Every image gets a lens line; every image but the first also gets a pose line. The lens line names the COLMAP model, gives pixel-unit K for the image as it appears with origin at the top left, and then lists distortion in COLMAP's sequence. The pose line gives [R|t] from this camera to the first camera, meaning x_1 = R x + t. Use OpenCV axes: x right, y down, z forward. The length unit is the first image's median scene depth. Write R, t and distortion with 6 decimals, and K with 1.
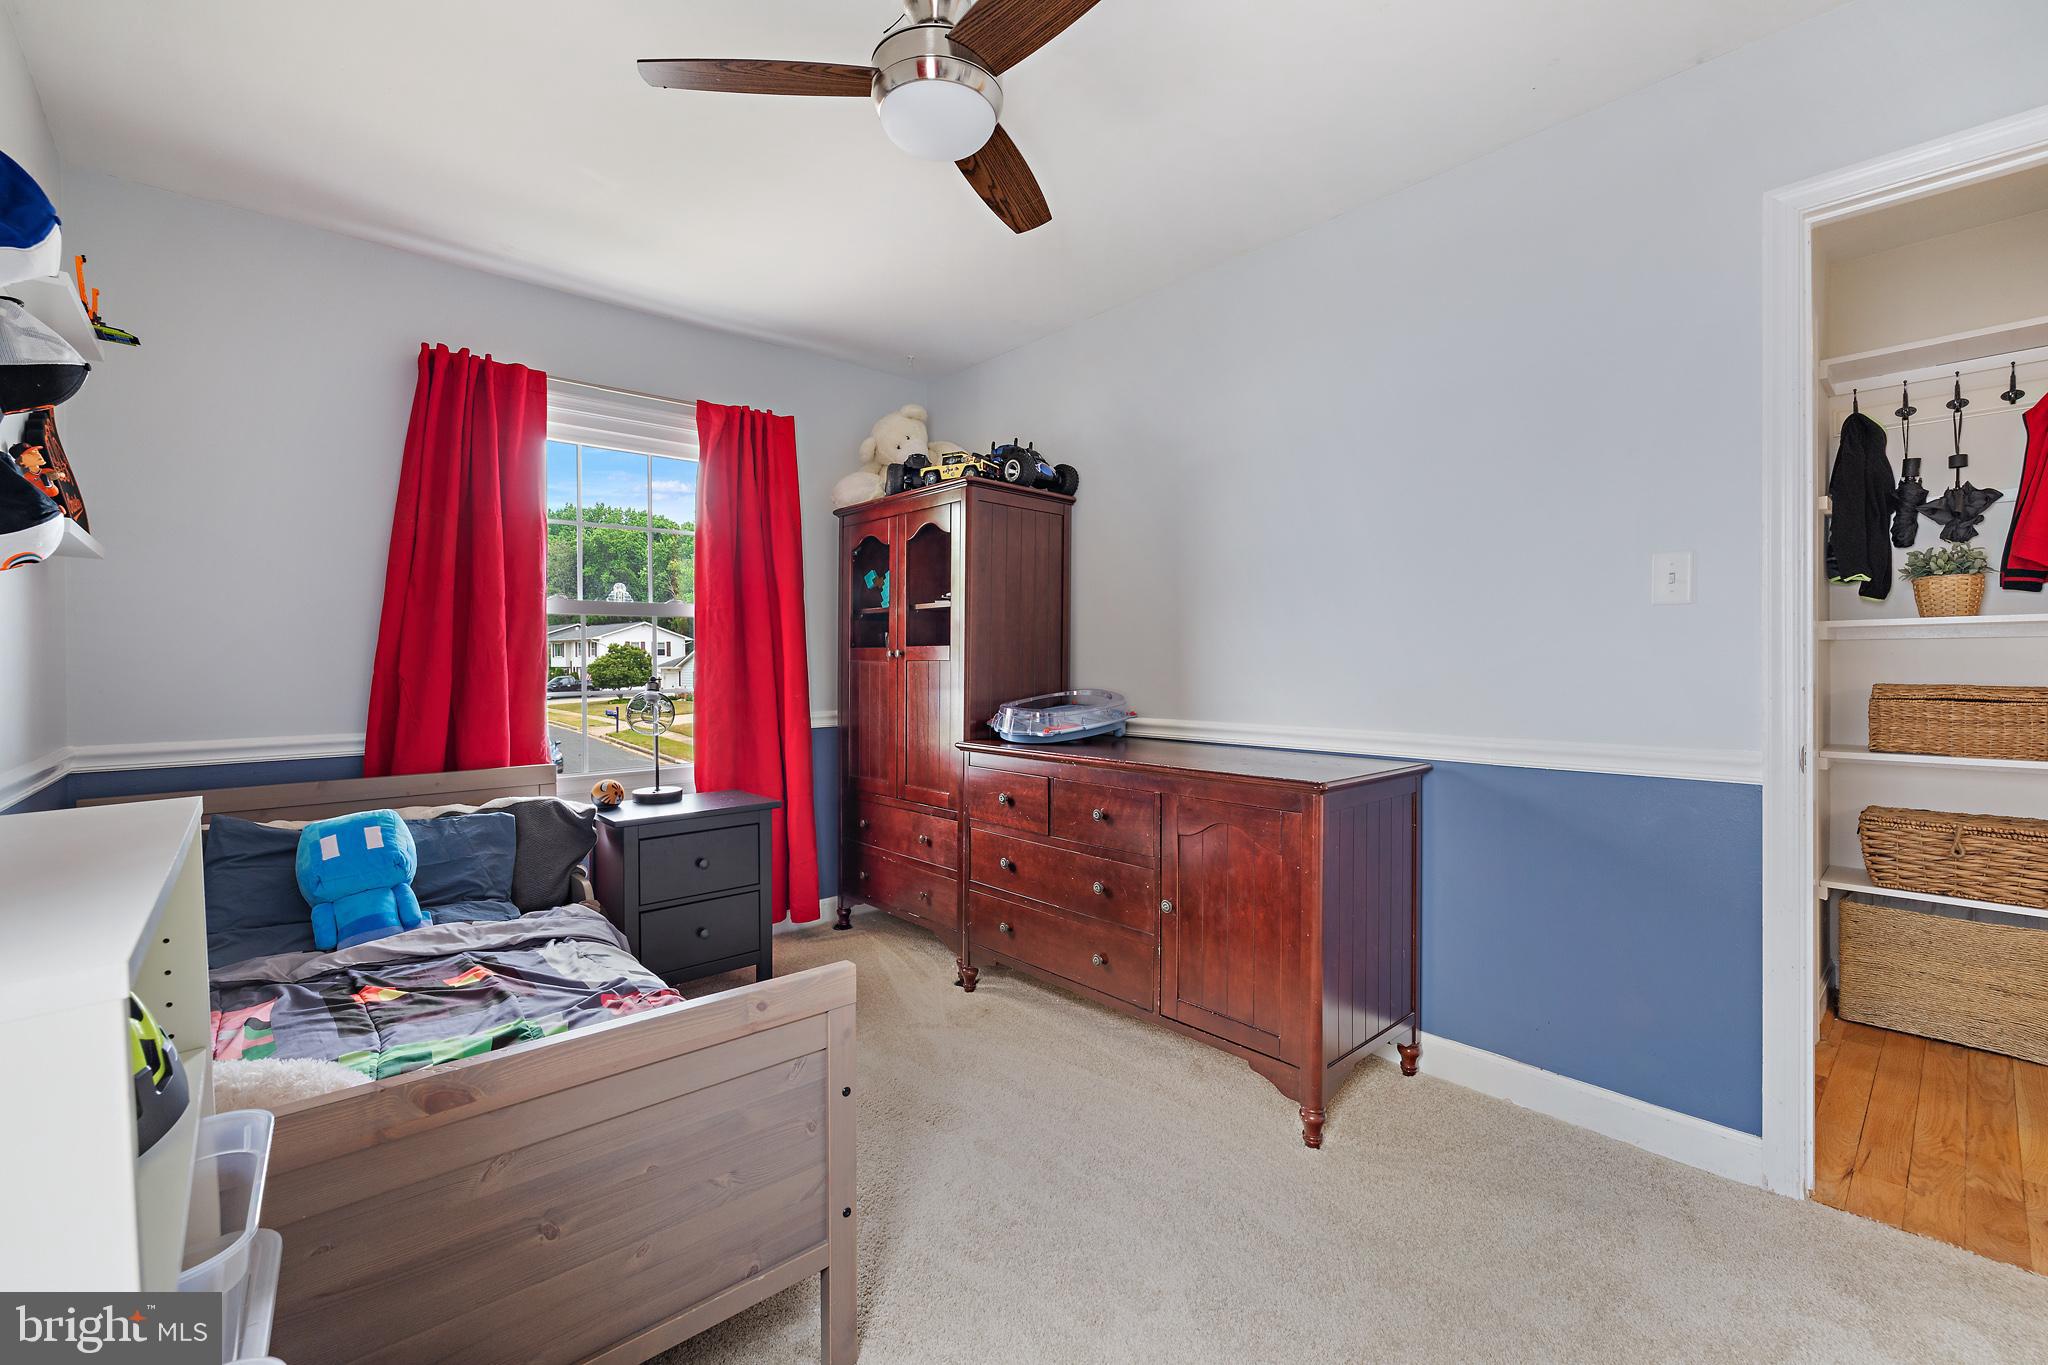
lens RADIAL K [[866.5, 0, 1018.5], [0, 866.5, 668.4], [0, 0, 1]] dist [0.001834, 0.000577]
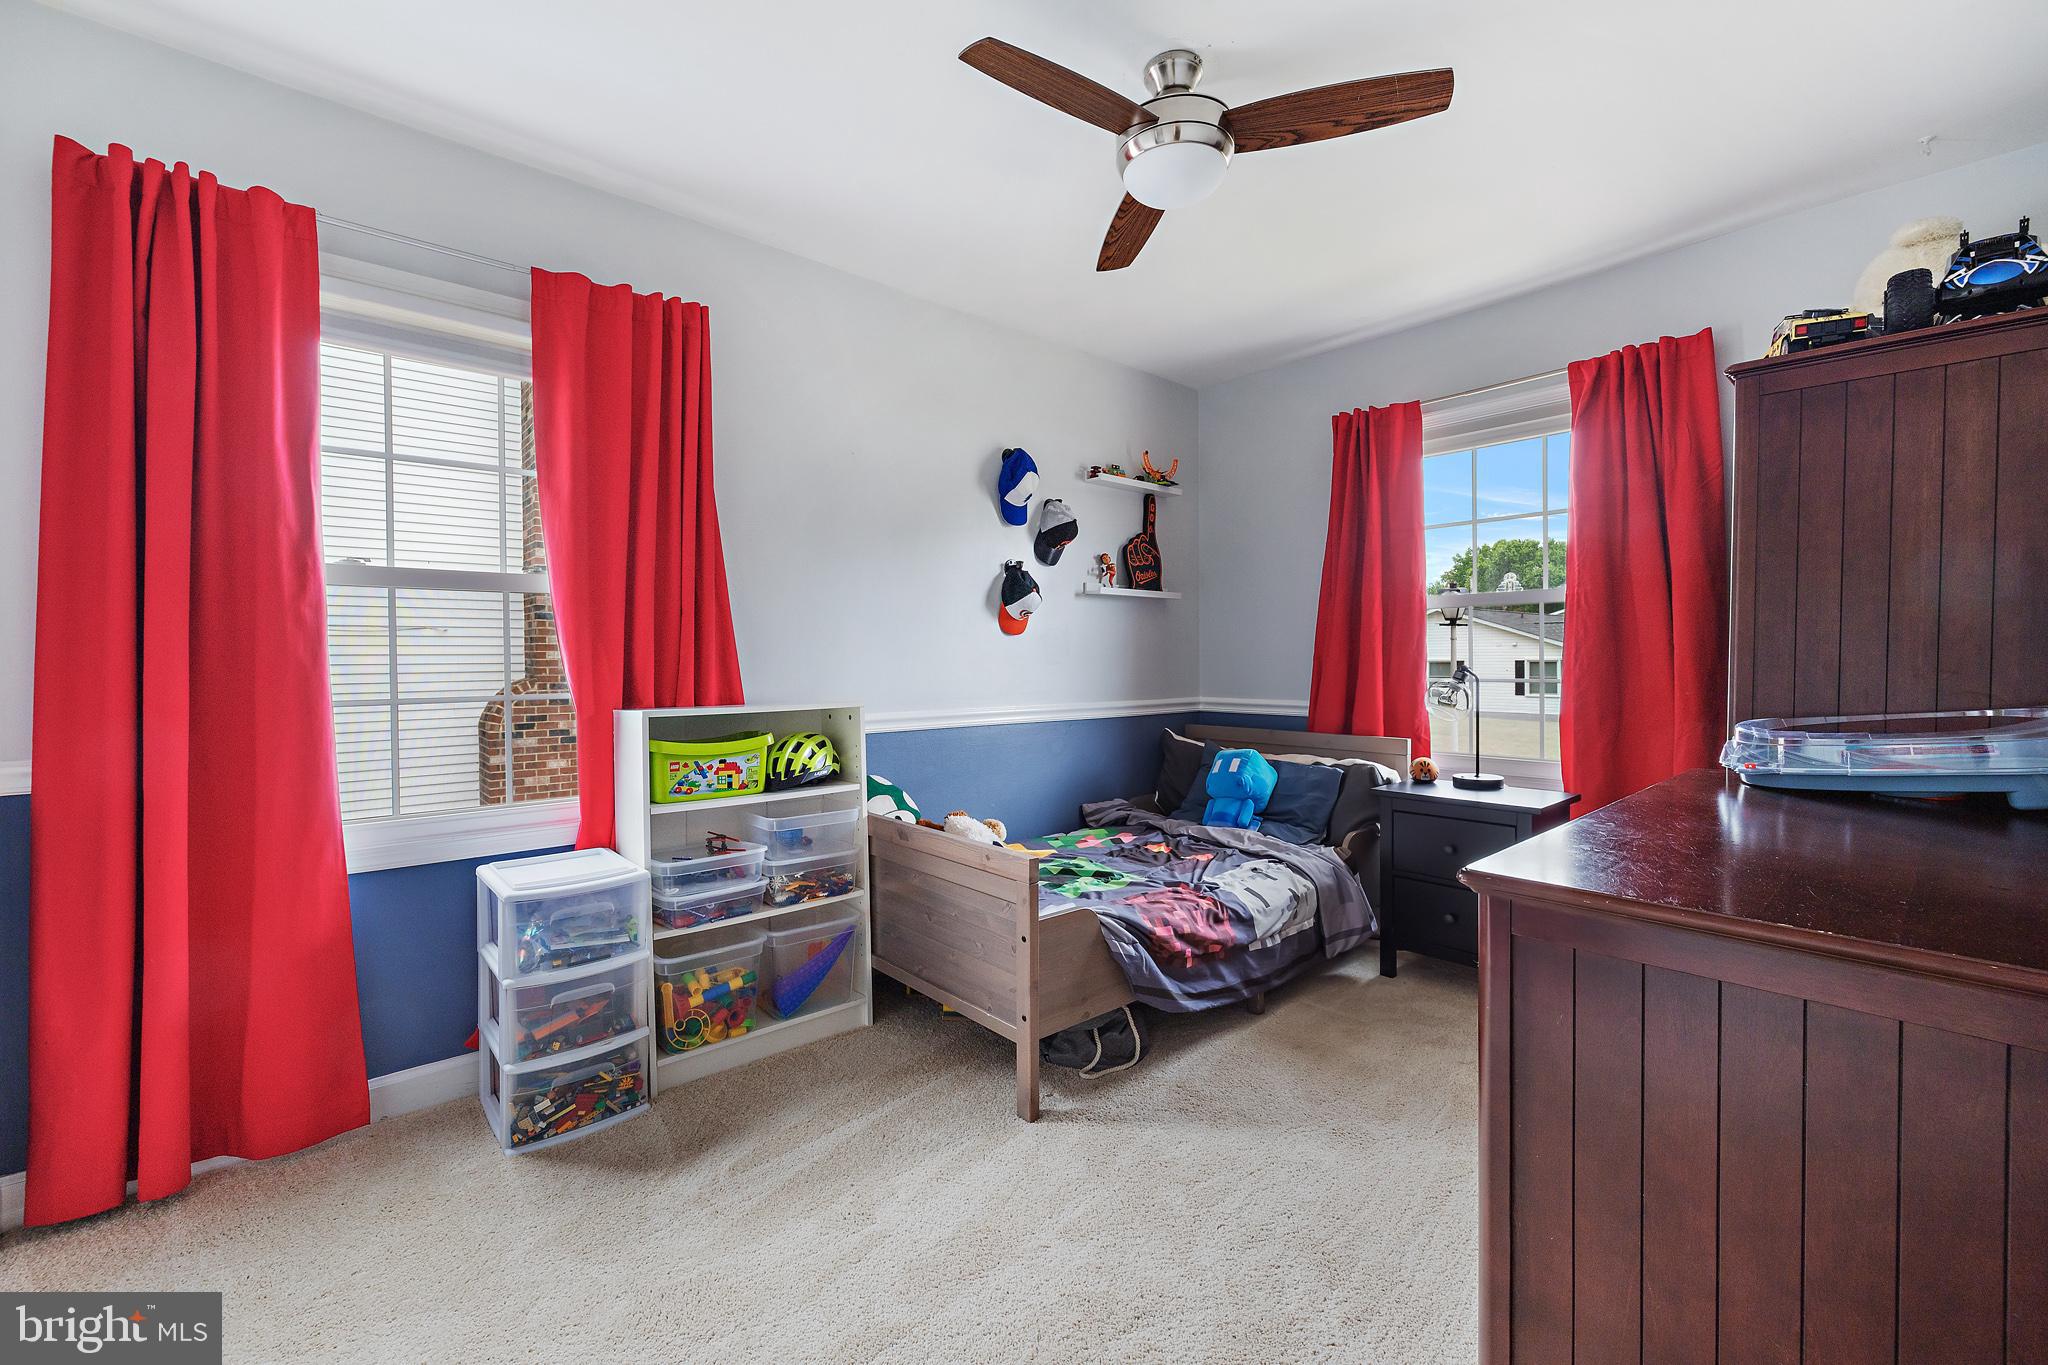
lens RADIAL K [[866.5, 0, 1017.3], [0, 866.5, 674.7], [0, 0, 1]] dist [0.001834, 0.000577]
pose [[-0.026313, 0.023518, -0.999377, 0.714274], [0.000981, 0.999723, 0.023500, -0.004866], [0.999653, -0.000362, -0.026329, 0.563811]]
